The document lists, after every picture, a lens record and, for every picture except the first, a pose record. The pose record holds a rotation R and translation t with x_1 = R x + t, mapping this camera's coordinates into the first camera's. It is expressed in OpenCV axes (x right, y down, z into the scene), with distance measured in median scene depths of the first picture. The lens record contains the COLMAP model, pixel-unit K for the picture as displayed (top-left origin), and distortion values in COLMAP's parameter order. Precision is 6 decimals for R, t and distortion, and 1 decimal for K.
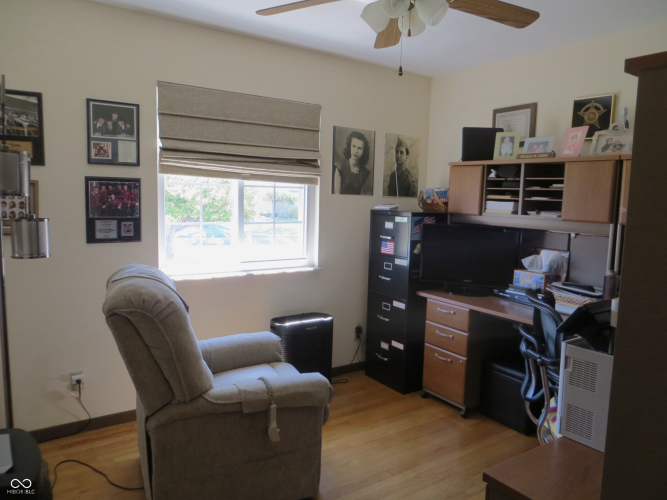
lens RADIAL K [[500.2, 0, 333.1], [0, 500.2, 251.3], [0, 0, 1]] dist [-0.018642, -0.000622]
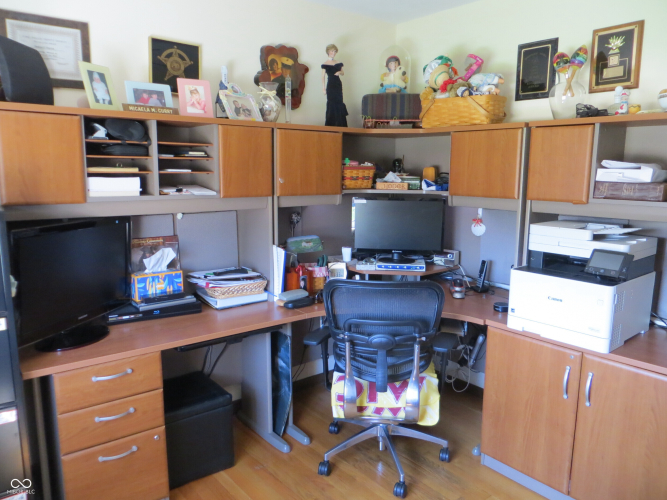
lens RADIAL K [[500.2, 0, 333.8], [0, 500.2, 245.9], [0, 0, 1]] dist [-0.018642, -0.000622]
pose [[-0.093705, -0.186991, 0.977882, -0.325696], [0.095580, 0.975978, 0.195786, -0.112343], [-0.991001, 0.111812, -0.073582, 0.783089]]
